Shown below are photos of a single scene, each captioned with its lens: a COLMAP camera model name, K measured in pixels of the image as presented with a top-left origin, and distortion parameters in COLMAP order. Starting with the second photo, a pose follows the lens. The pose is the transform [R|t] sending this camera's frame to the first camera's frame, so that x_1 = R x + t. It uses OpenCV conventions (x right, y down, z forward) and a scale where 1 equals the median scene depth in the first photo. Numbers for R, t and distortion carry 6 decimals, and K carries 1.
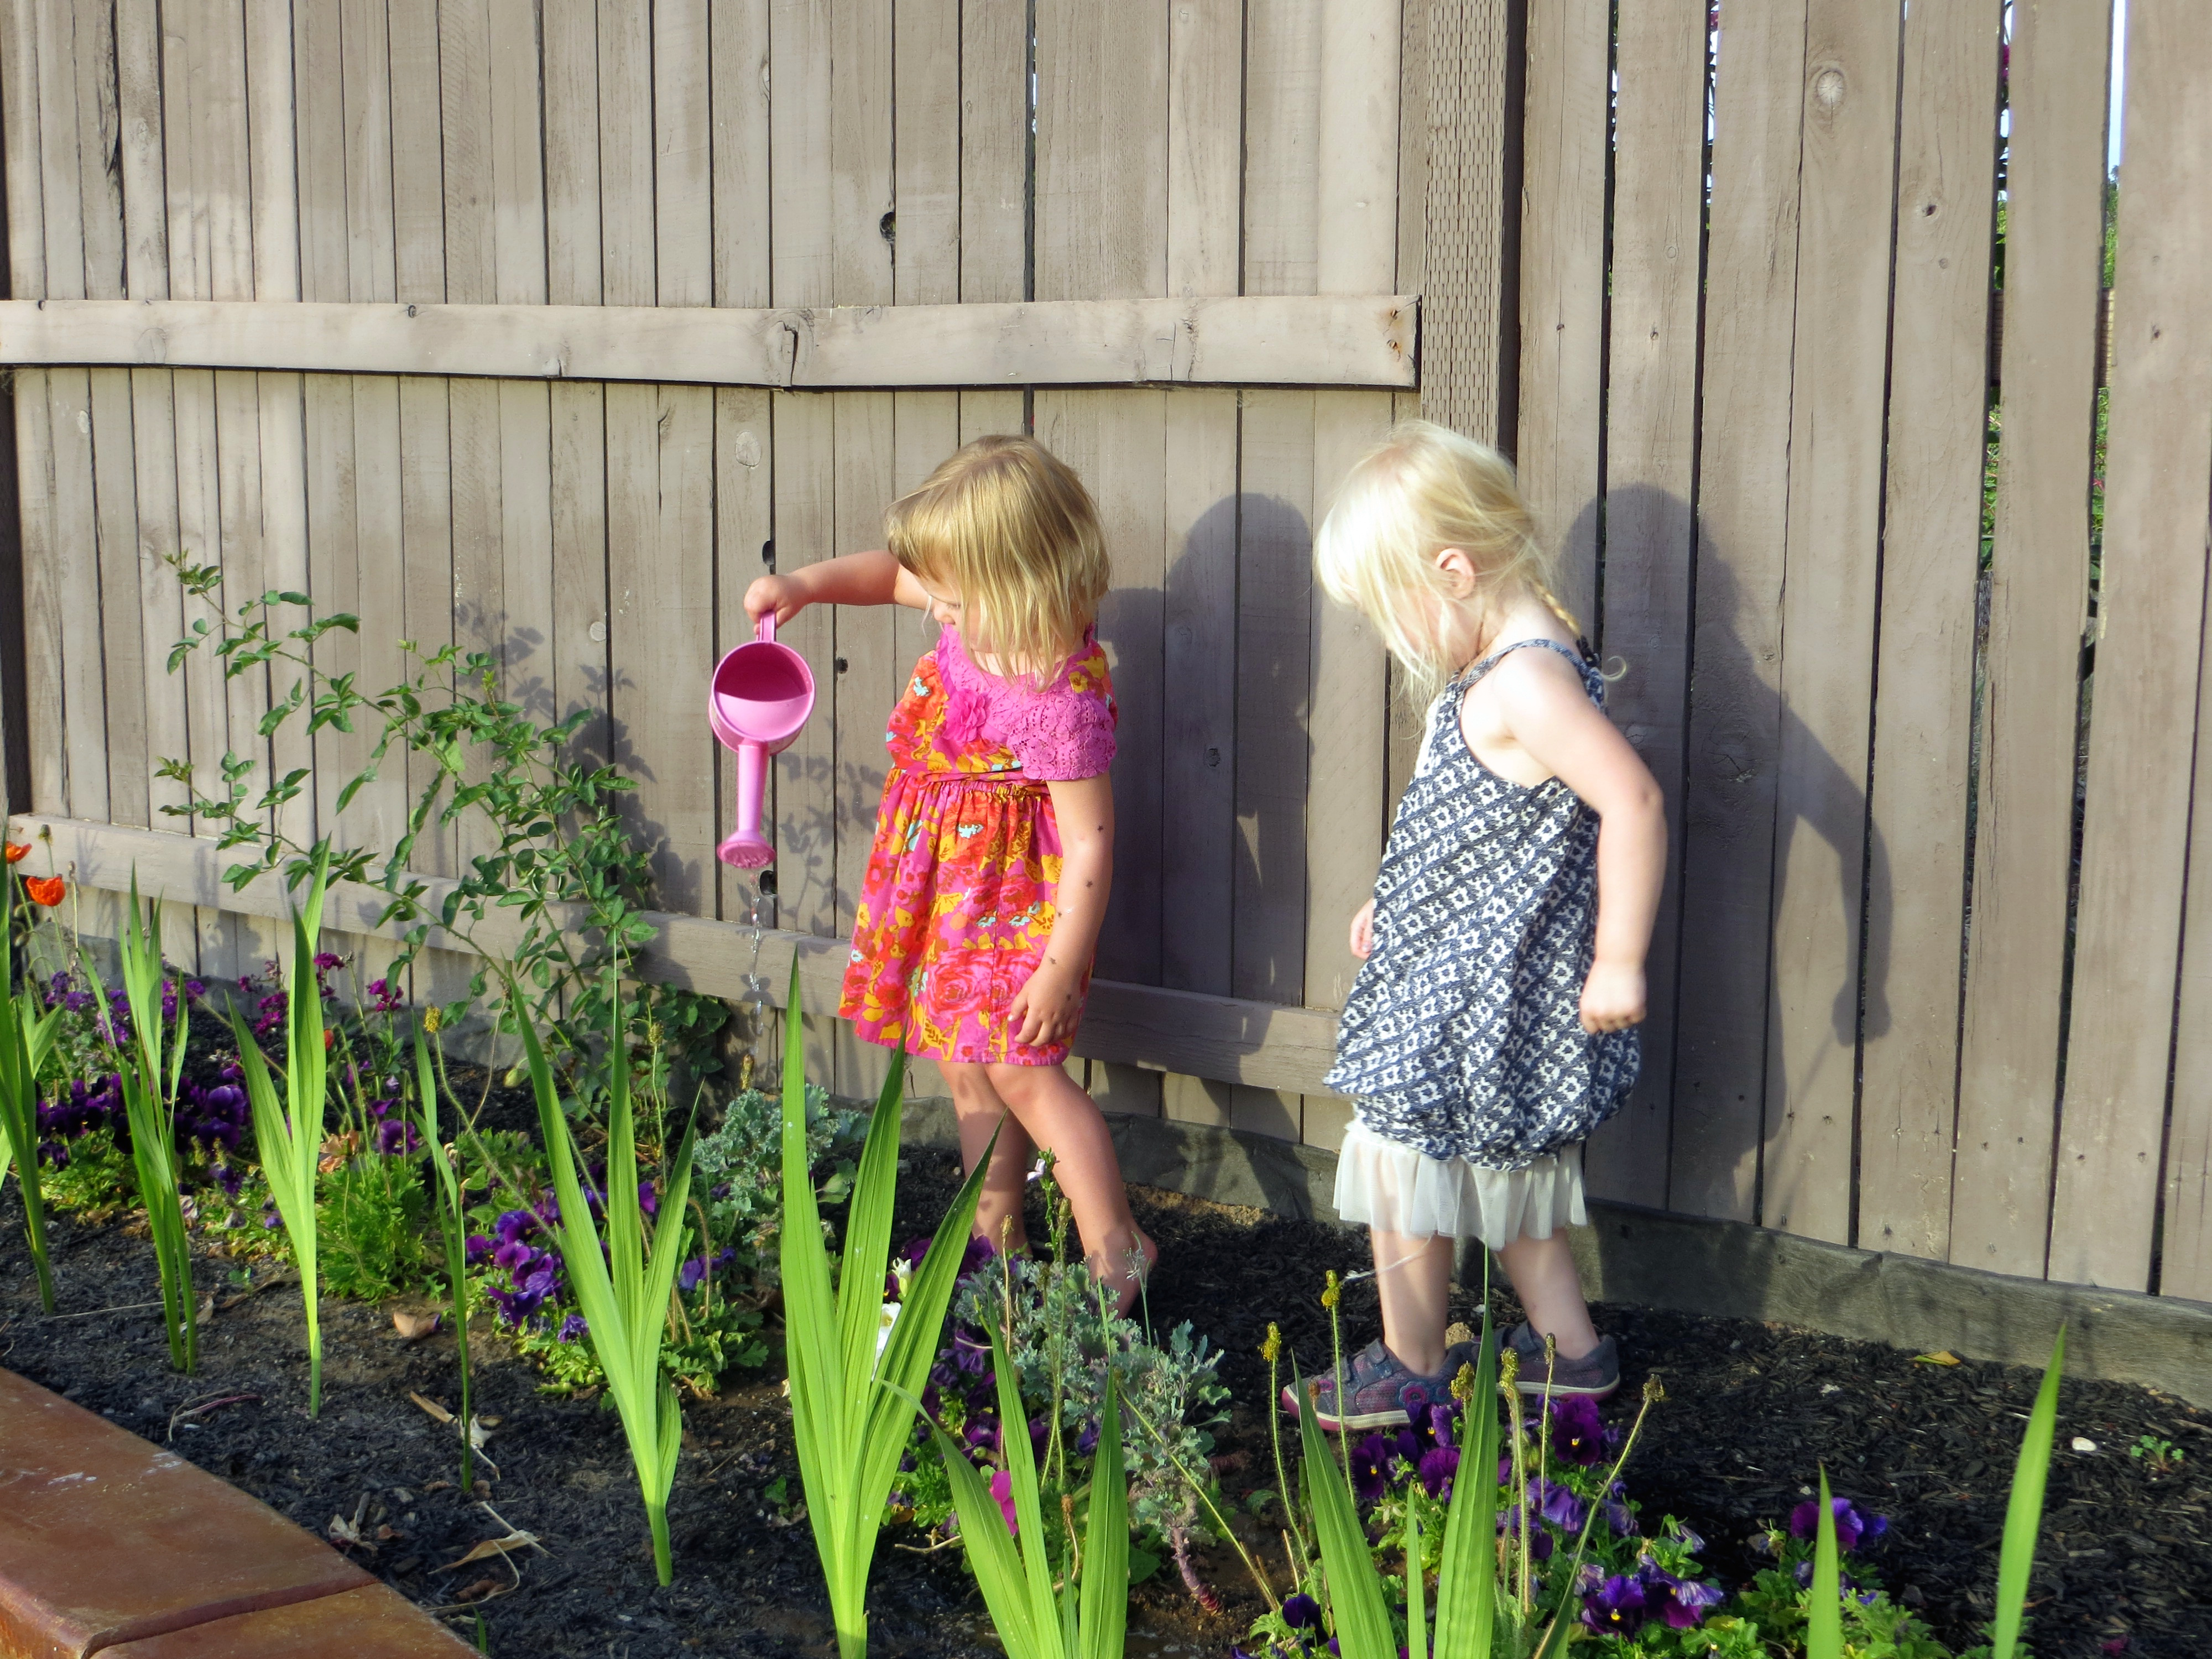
lens RADIAL K [[2842.4, 0, 1101.6], [0, 2842.4, 825.5], [0, 0, 1]] dist [-0.040216, 0.000000]
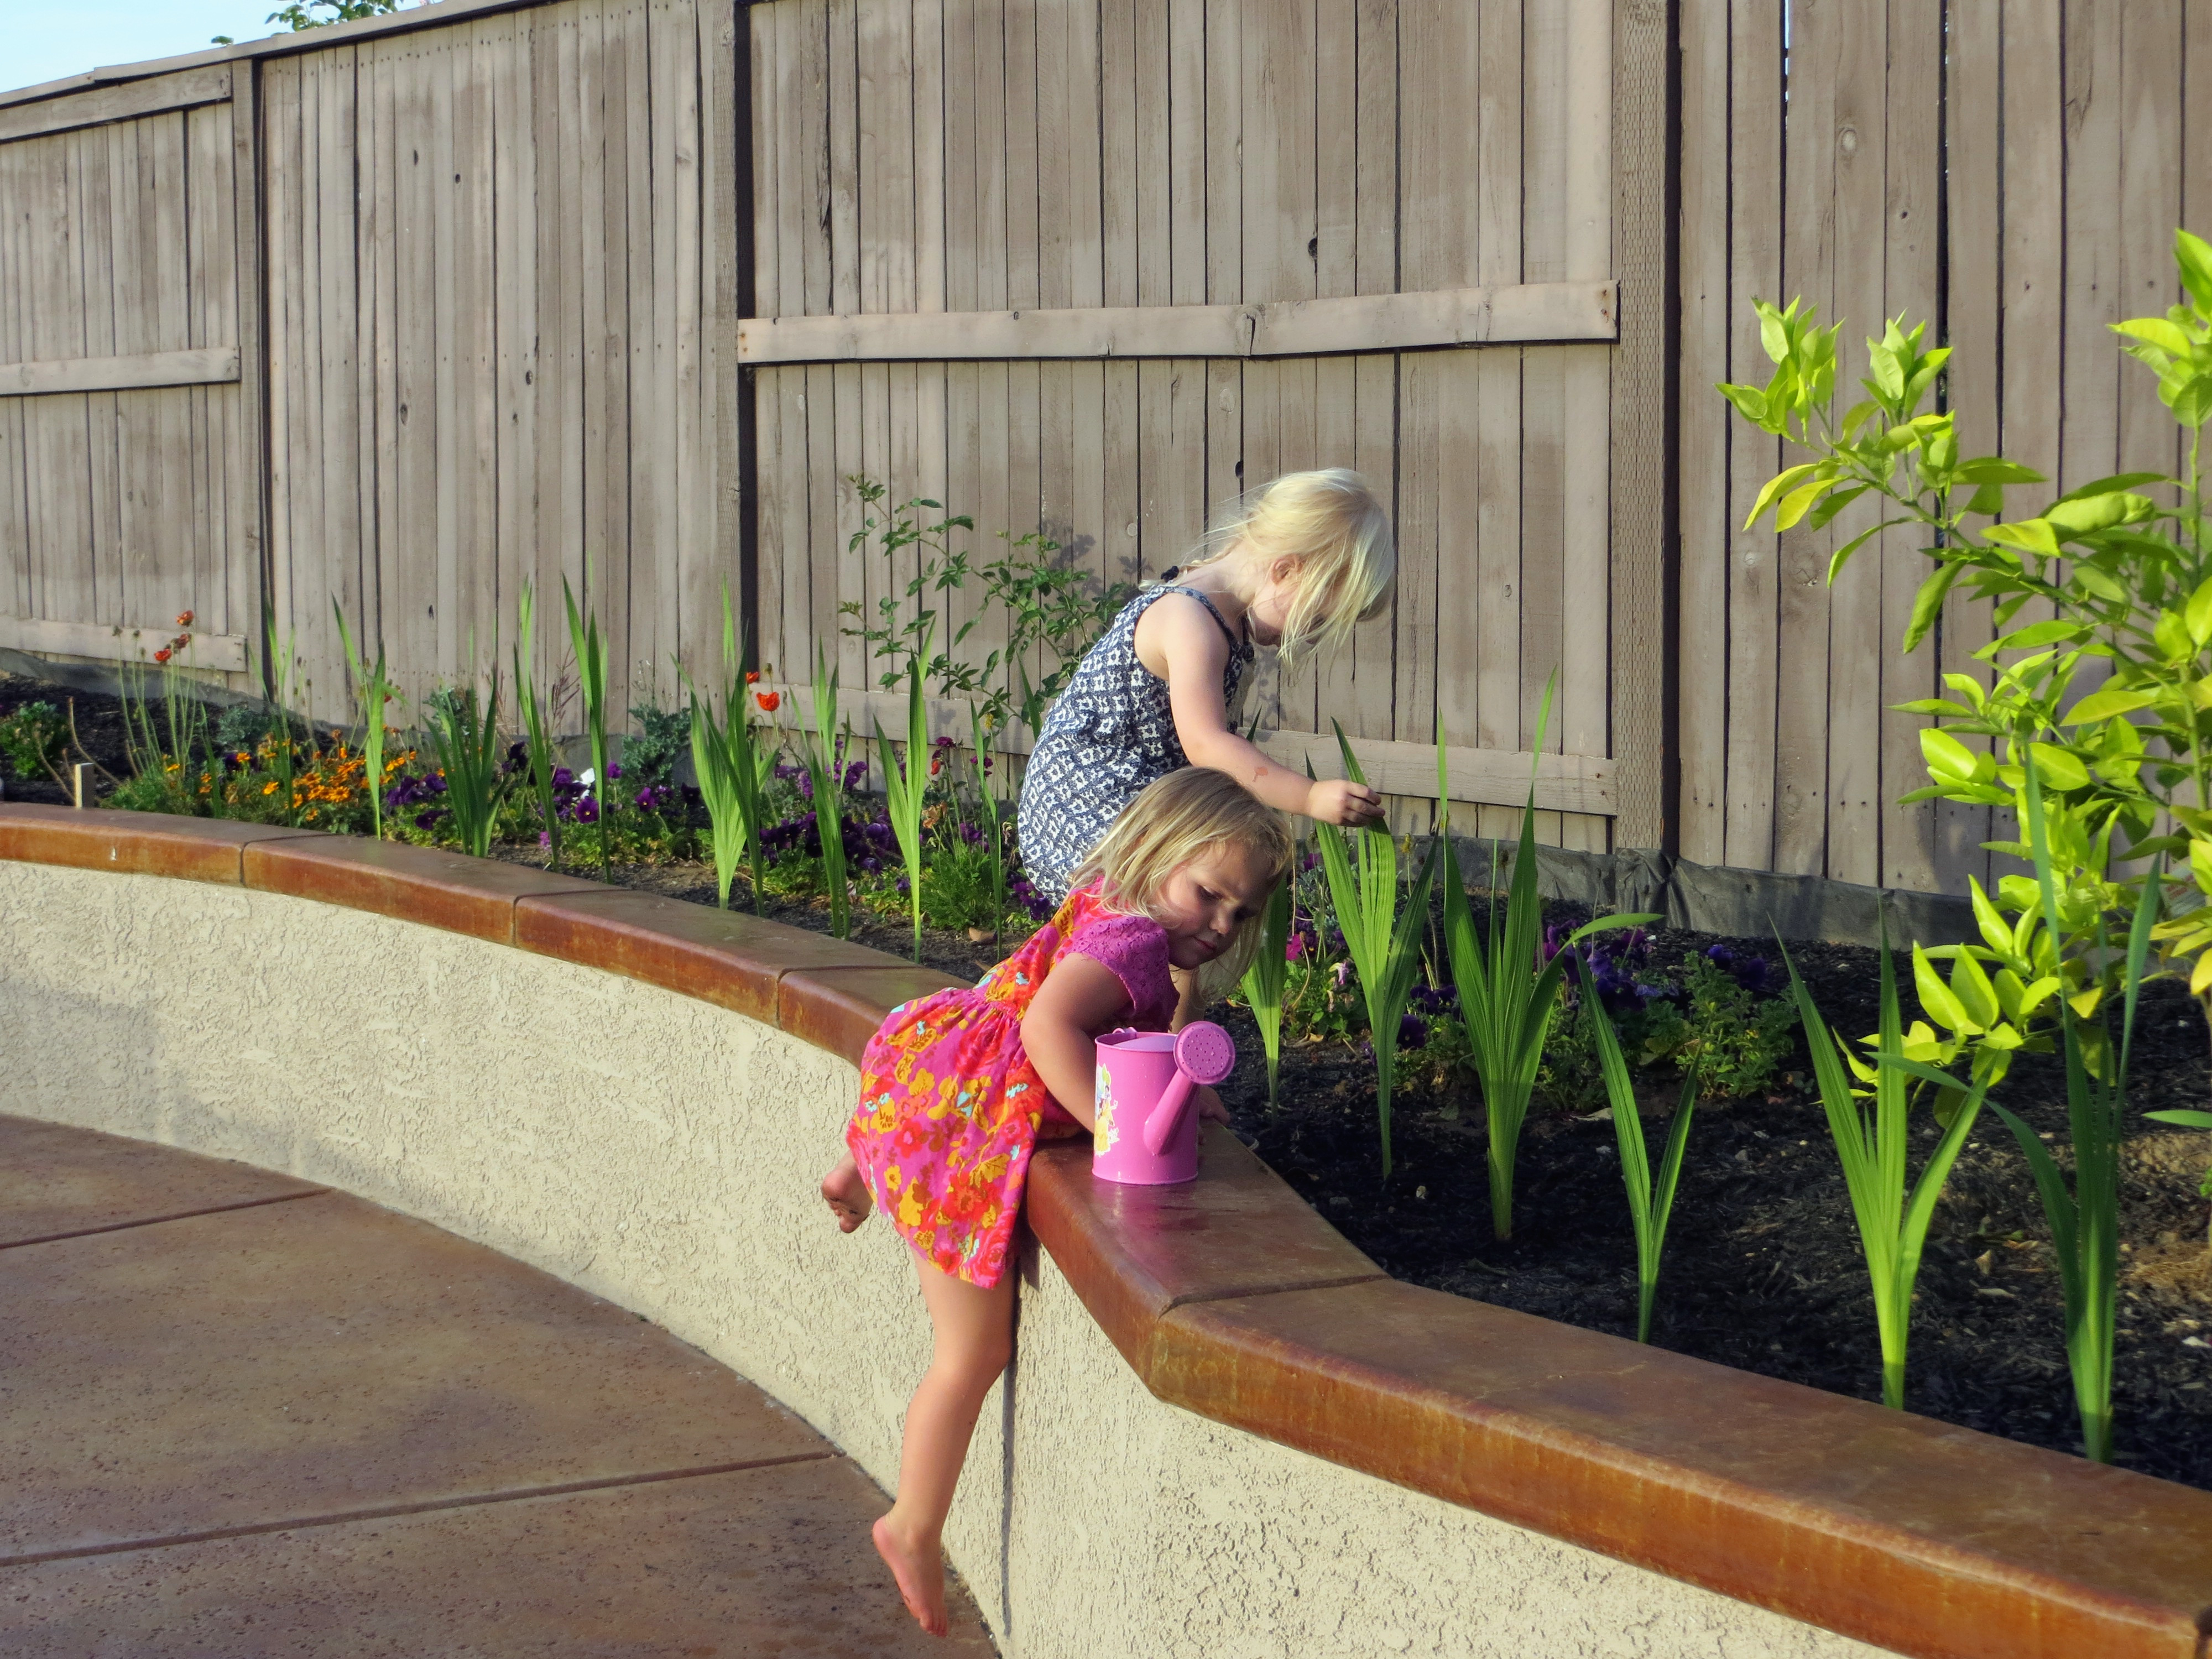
lens RADIAL K [[3224.5, 0, 1094.8], [0, 3224.5, 818.3], [0, 0, 1]] dist [-0.080785, 0.000000]
pose [[0.967979, 0.013905, -0.250644, 0.282076], [-0.024431, 0.998943, -0.038931, 0.184869], [0.249838, 0.043807, 0.967296, -0.766851]]
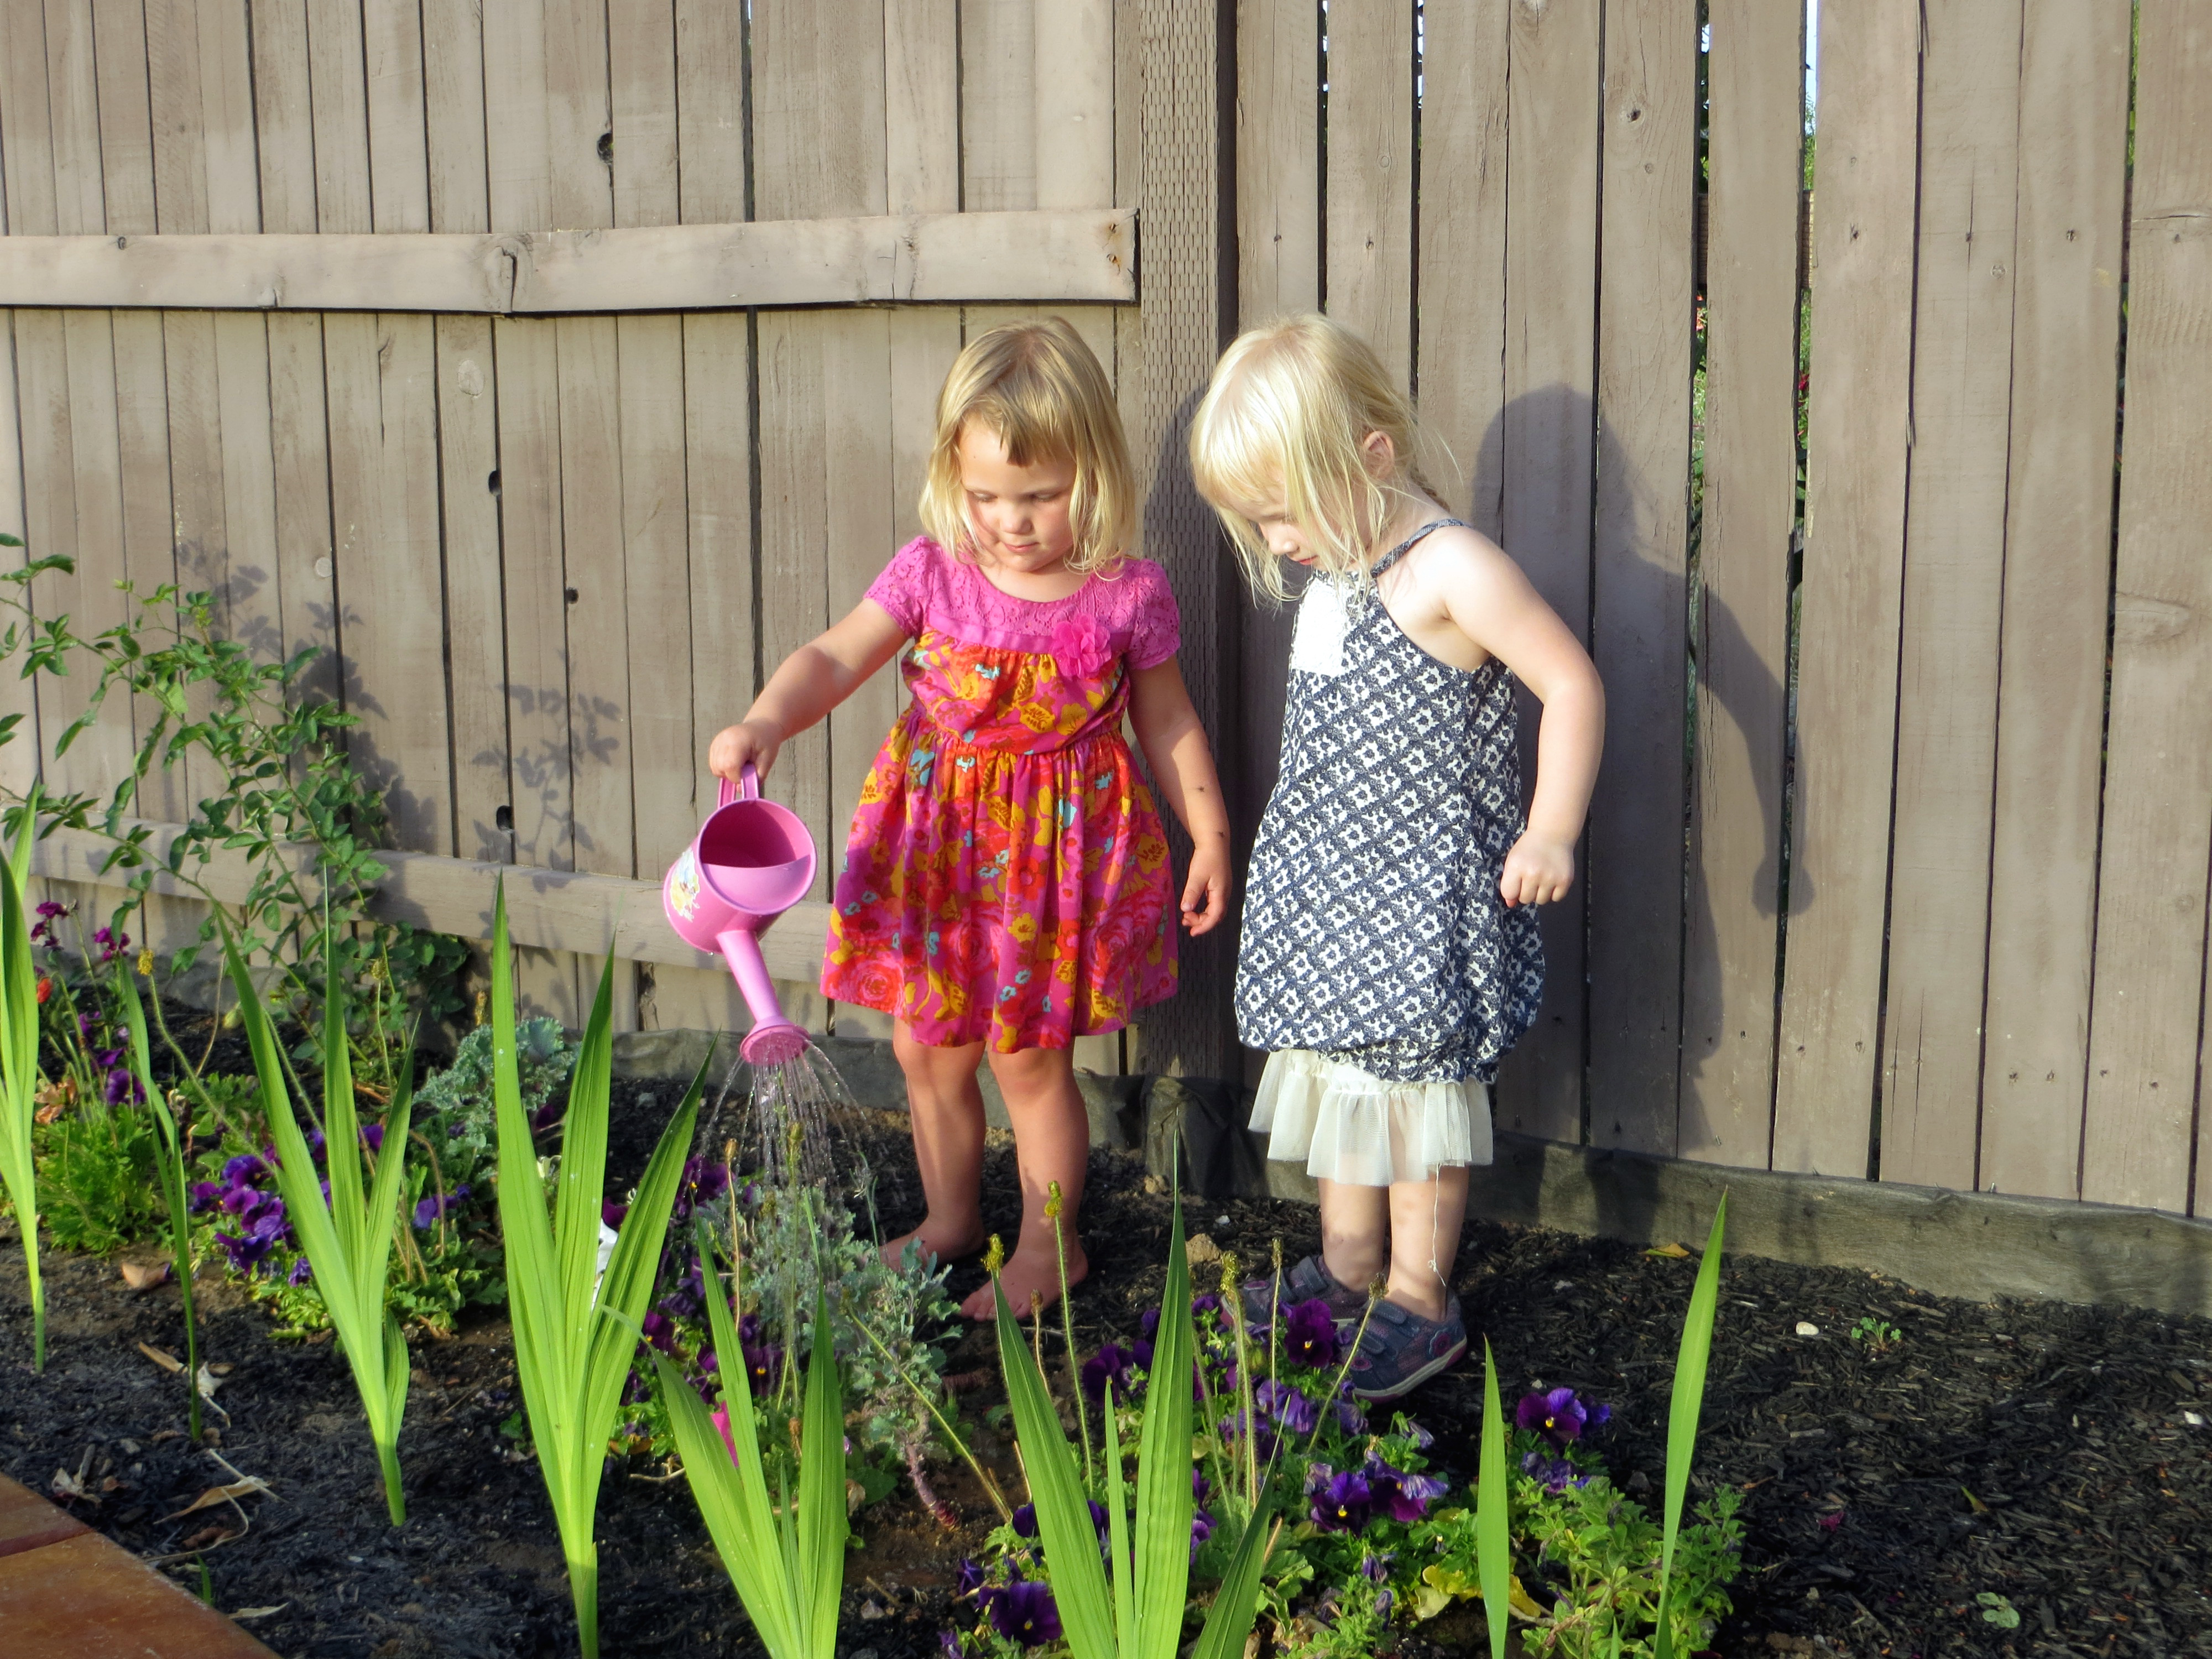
lens RADIAL K [[2842.4, 0, 1100.6], [0, 2842.4, 824.1], [0, 0, 1]] dist [-0.040216, 0.000000]
pose [[0.996979, -0.026608, 0.072976, 0.020962], [0.025096, 0.999453, 0.021558, 0.007570], [-0.073509, -0.019662, 0.997101, 0.002775]]
